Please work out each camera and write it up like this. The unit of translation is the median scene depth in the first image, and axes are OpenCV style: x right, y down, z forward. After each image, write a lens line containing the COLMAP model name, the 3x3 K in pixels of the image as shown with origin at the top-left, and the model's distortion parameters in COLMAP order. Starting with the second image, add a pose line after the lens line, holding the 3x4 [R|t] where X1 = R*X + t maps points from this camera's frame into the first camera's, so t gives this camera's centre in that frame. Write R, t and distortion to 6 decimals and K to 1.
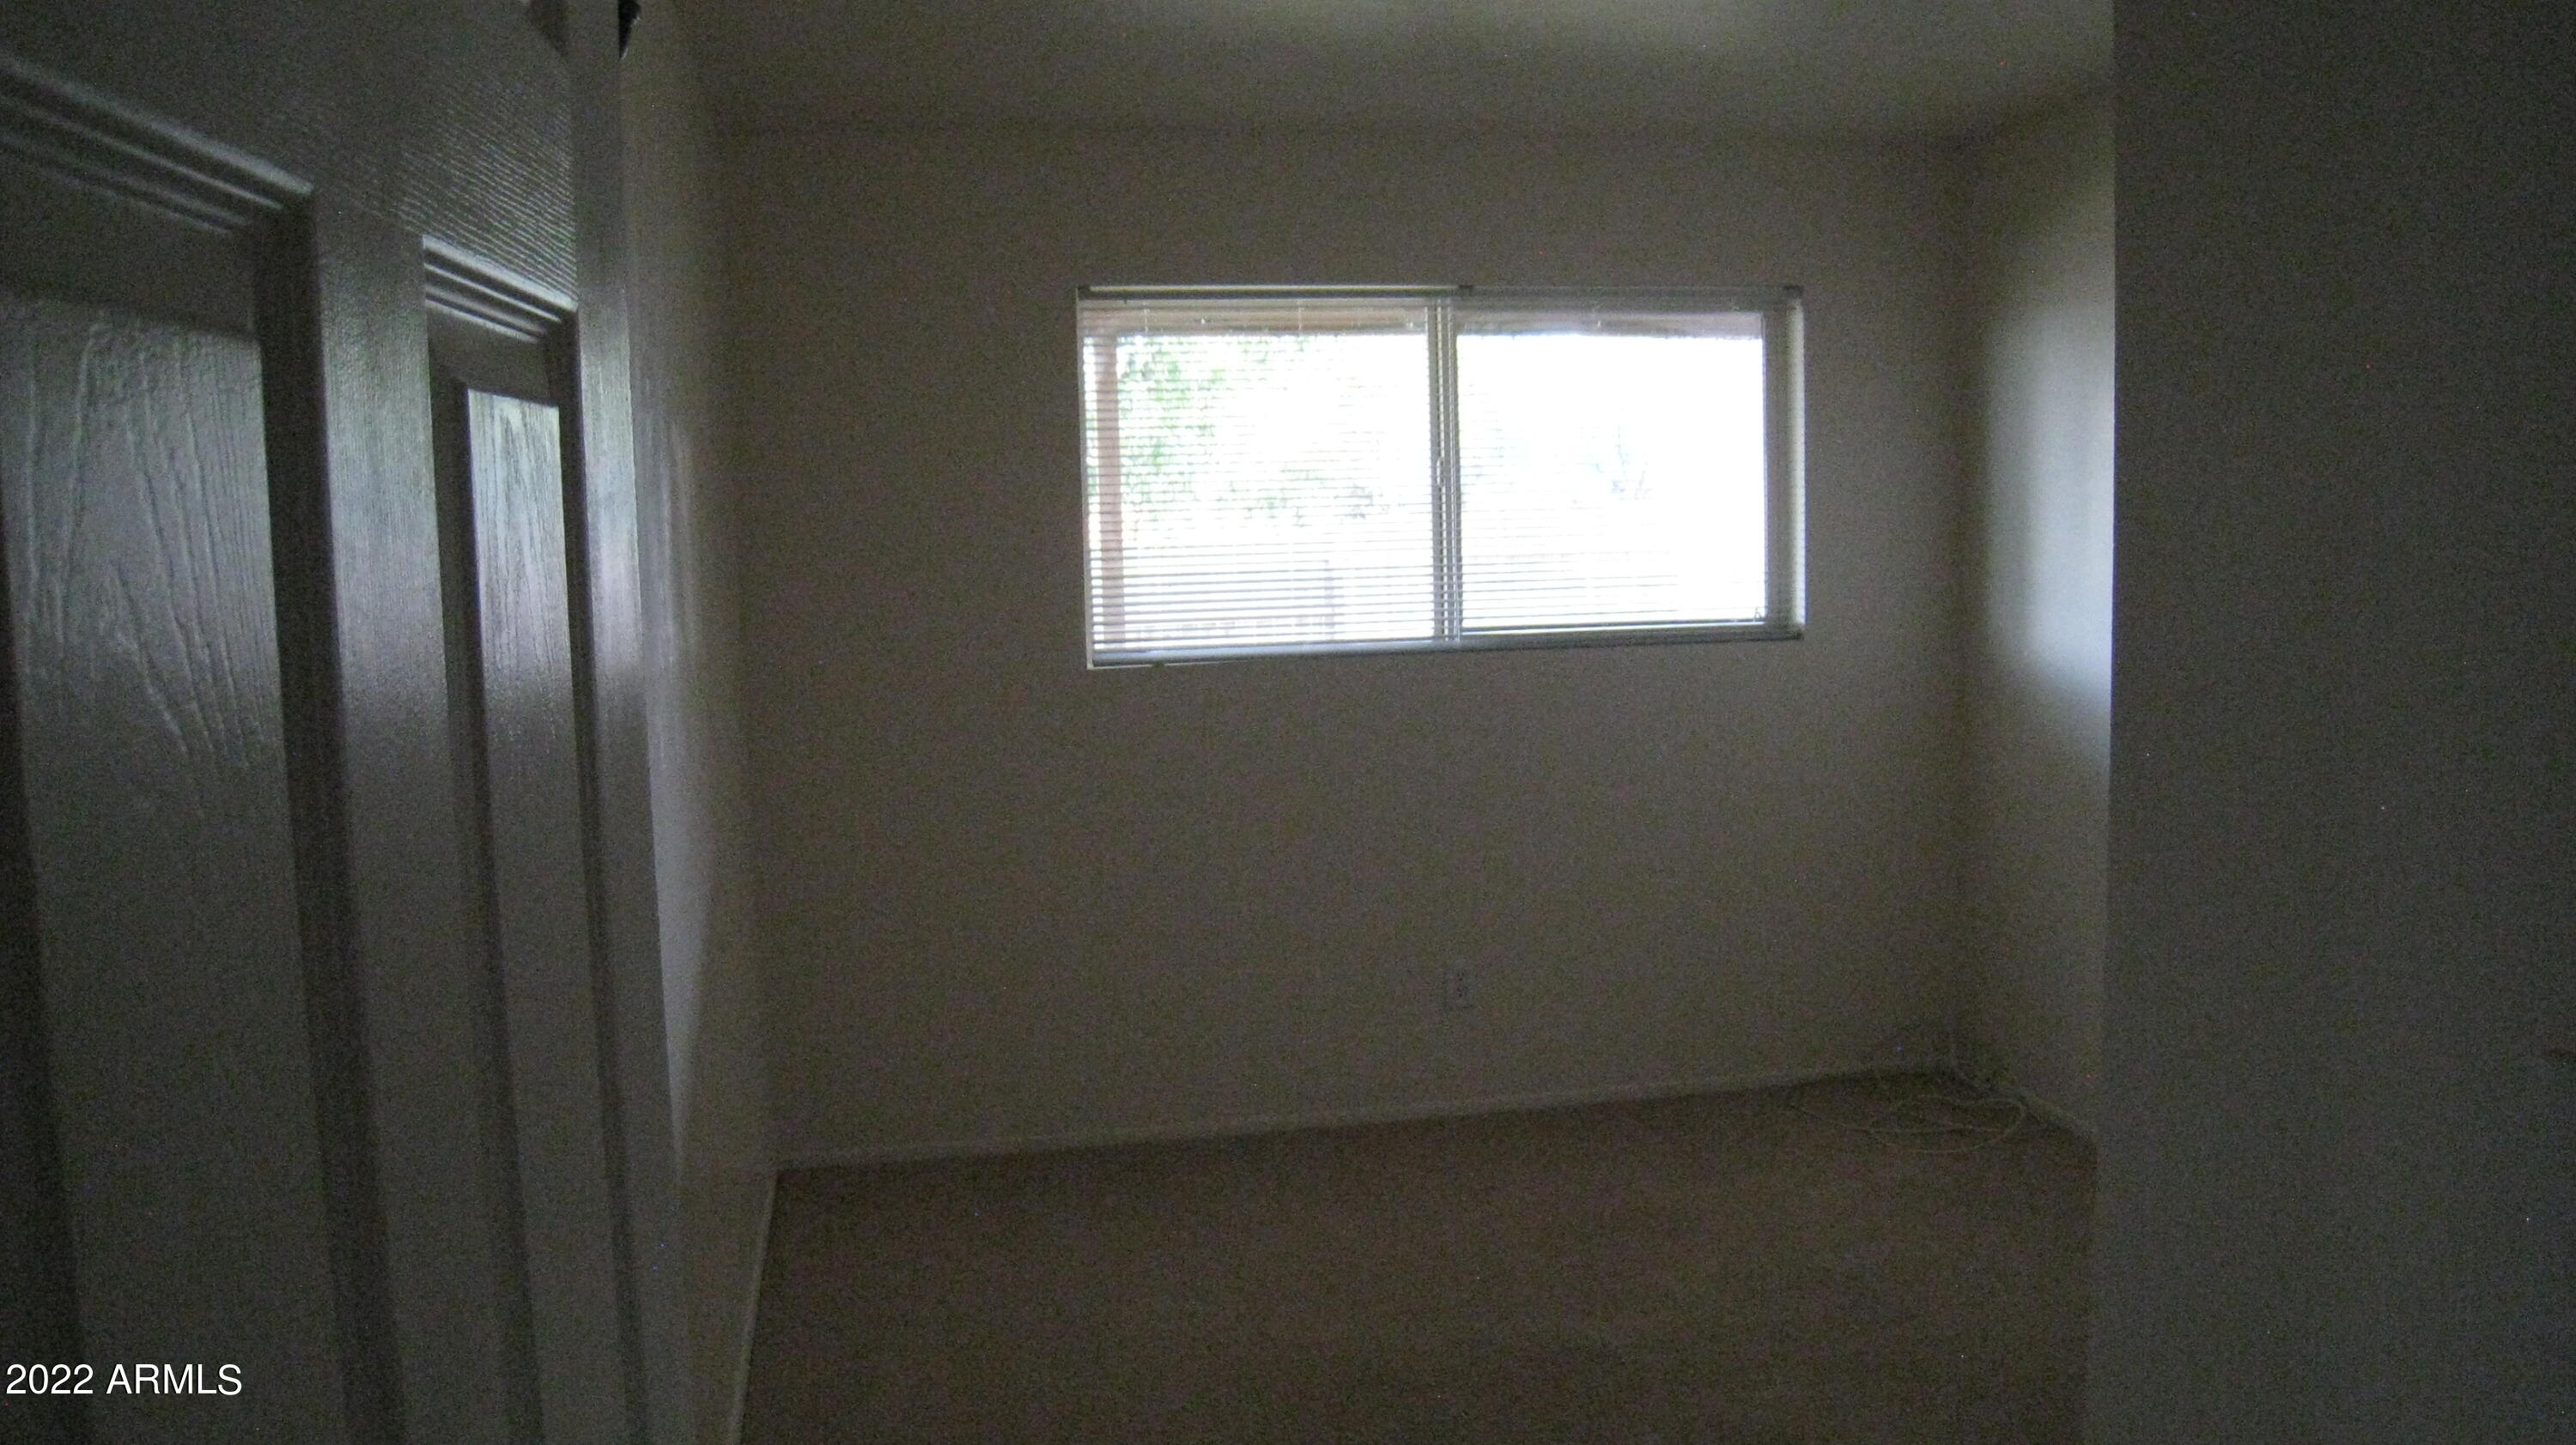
lens RADIAL K [[2128.1, 0, 1288.1], [0, 2128.1, 721.9], [0, 0, 1]] dist [-0.157438, 0.096819]
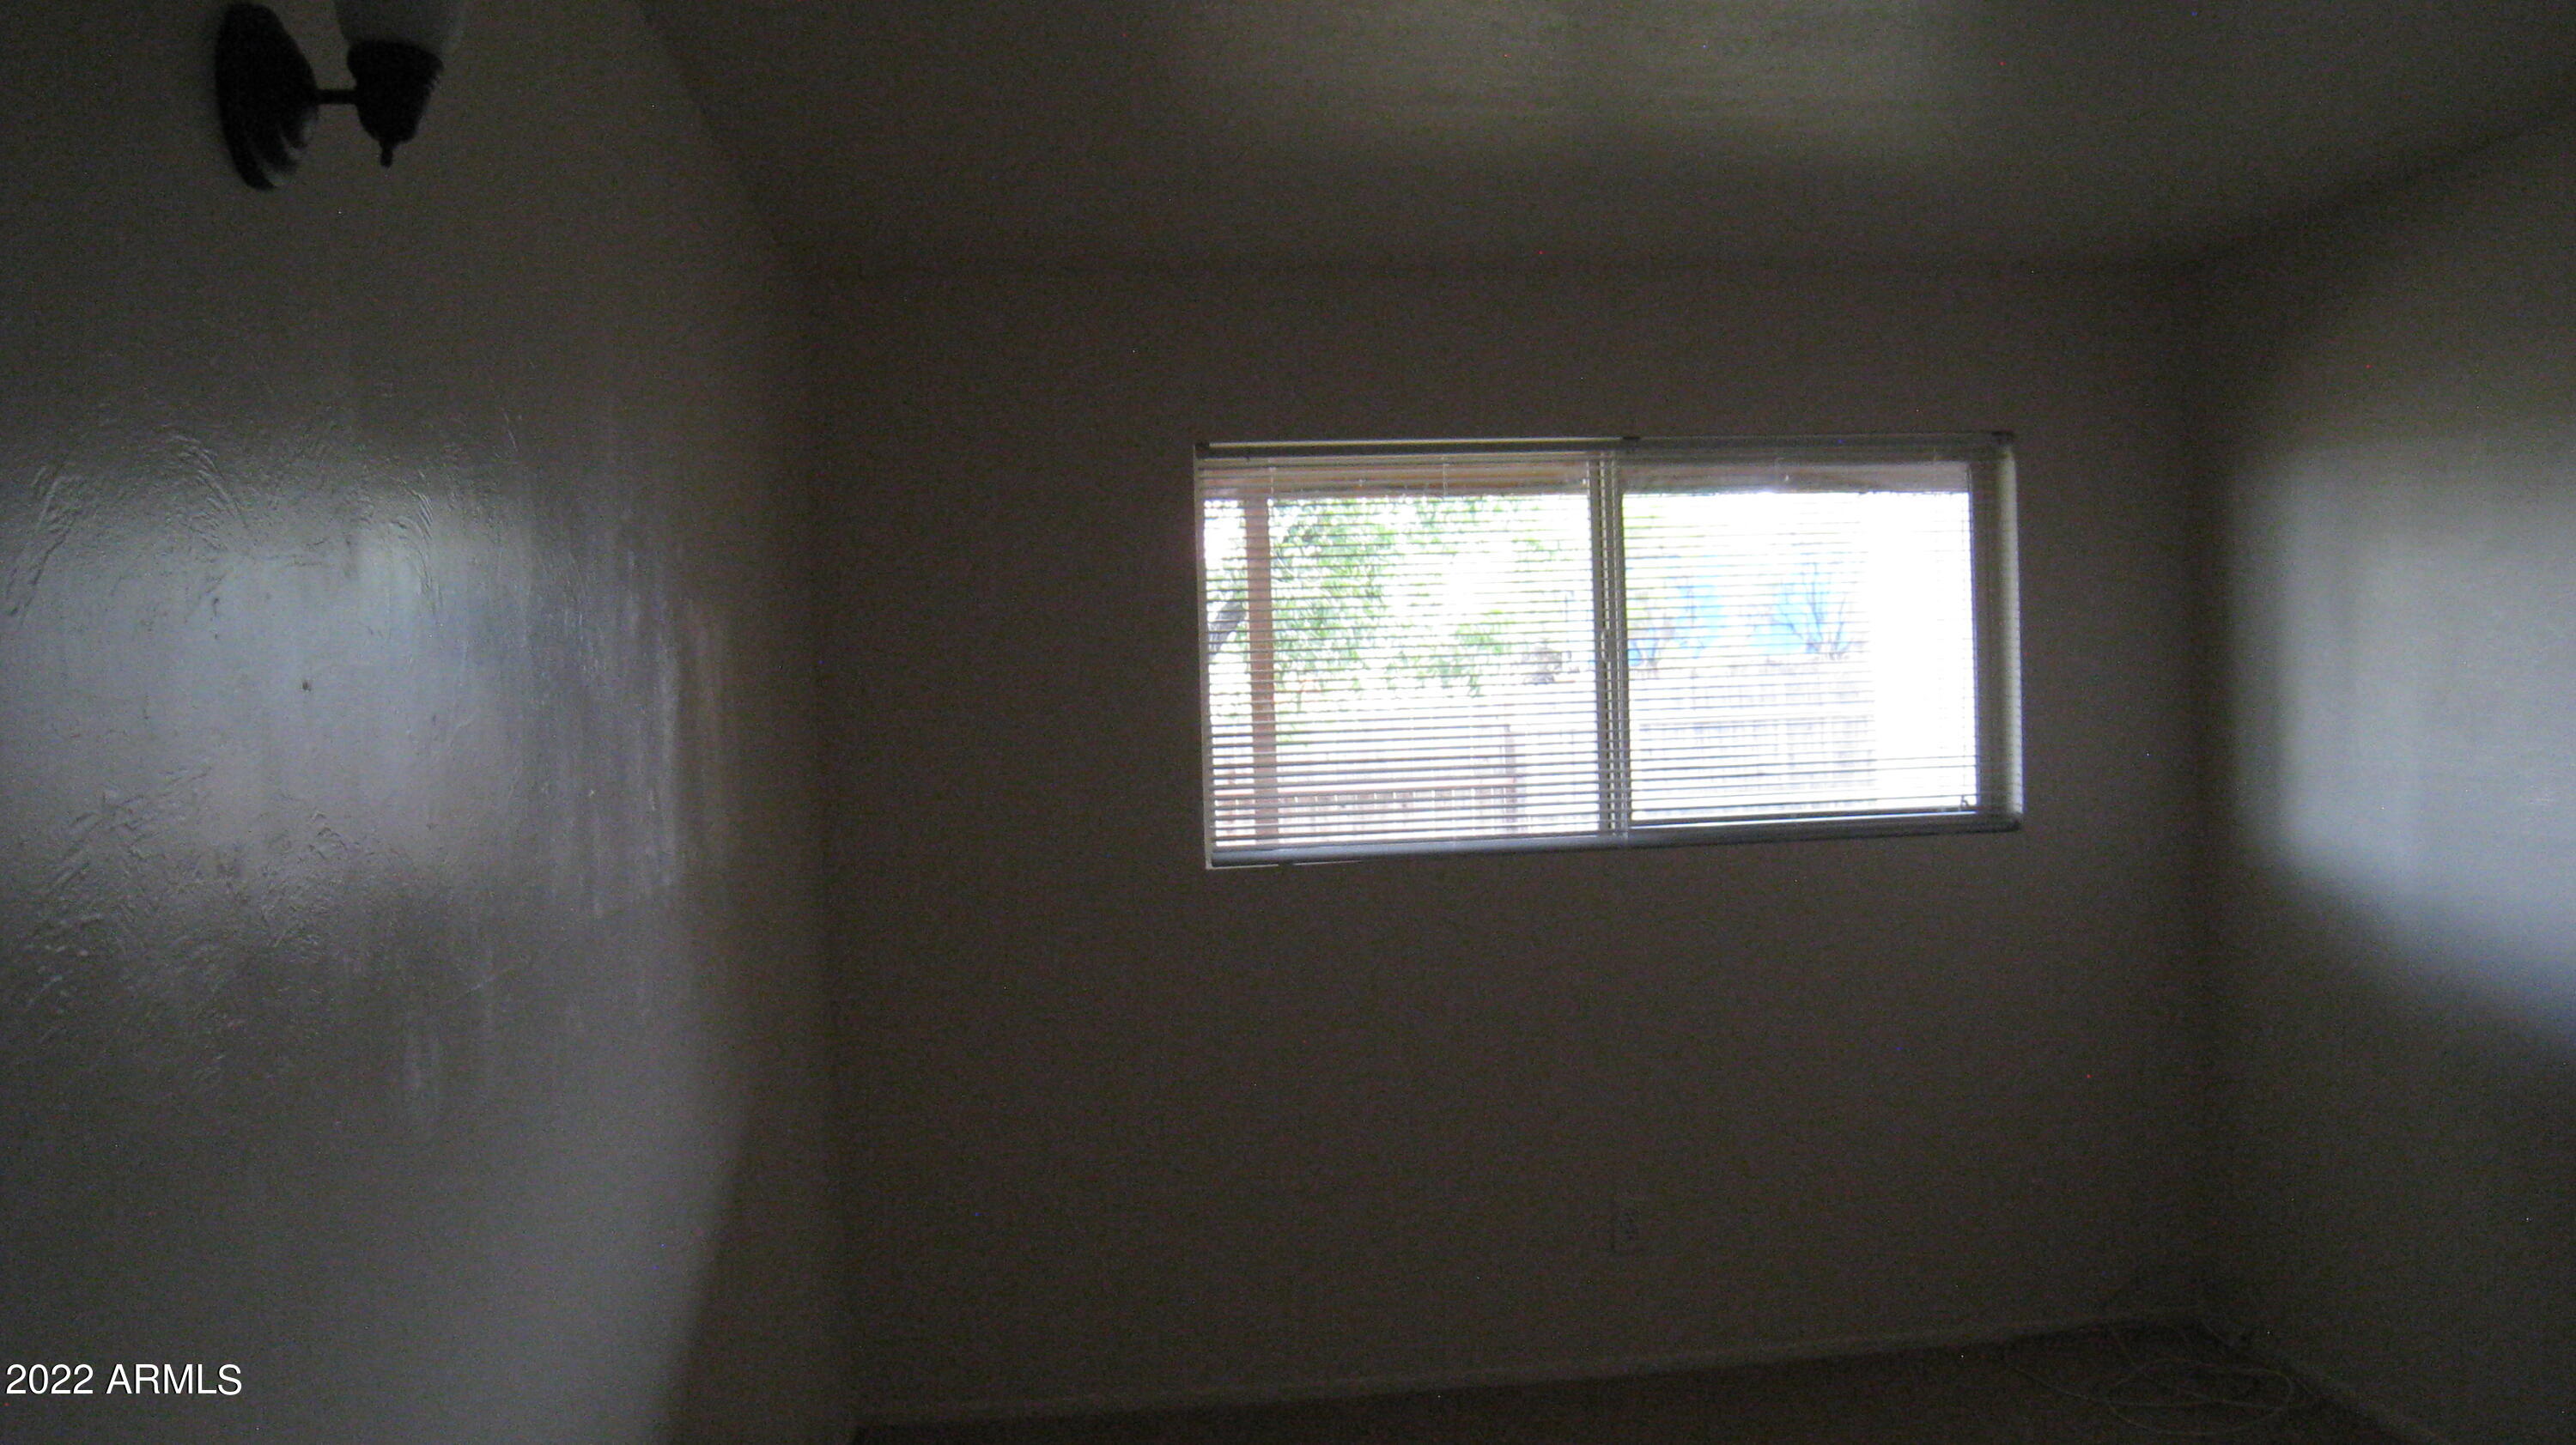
lens RADIAL K [[2128.1, 0, 1286.8], [0, 2128.1, 718.8], [0, 0, 1]] dist [-0.157438, 0.096819]
pose [[0.995801, -0.004270, -0.091440, 0.019401], [-0.002768, 0.997050, -0.076700, -0.018153], [0.091498, 0.076631, 0.992852, 0.104520]]
